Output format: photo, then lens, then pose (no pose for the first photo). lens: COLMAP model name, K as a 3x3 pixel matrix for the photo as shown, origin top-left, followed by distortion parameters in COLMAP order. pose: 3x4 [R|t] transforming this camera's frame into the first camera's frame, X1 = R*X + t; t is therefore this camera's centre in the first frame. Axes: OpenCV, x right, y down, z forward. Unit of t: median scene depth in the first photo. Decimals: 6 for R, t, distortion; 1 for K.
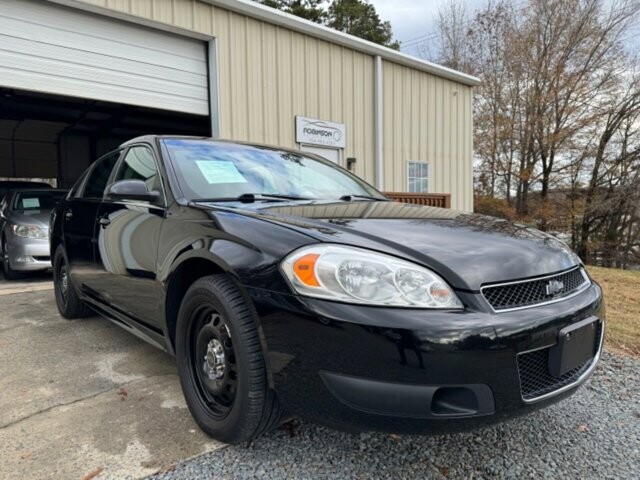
lens RADIAL K [[460.0, 0, 317.4], [0, 460.0, 235.0], [0, 0, 1]] dist [0.012050, -0.011275]
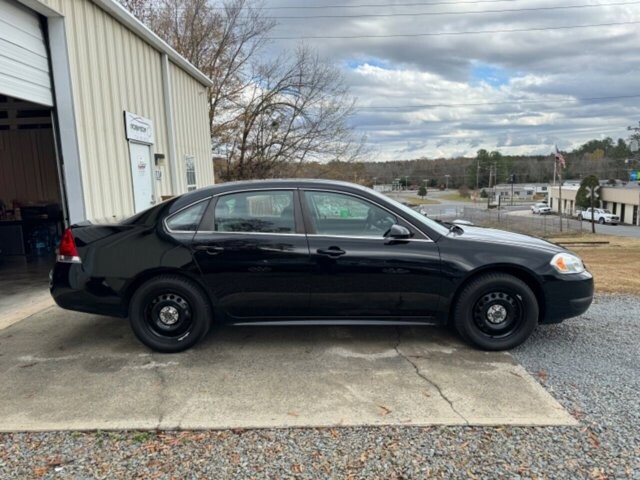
lens RADIAL K [[460.0, 0, 318.5], [0, 460.0, 236.5], [0, 0, 1]] dist [0.012050, -0.011275]
pose [[0.667149, -0.104014, 0.737627, -0.695799], [0.049879, 0.994219, 0.095084, -0.096346], [-0.743253, -0.026643, 0.668480, 0.072013]]
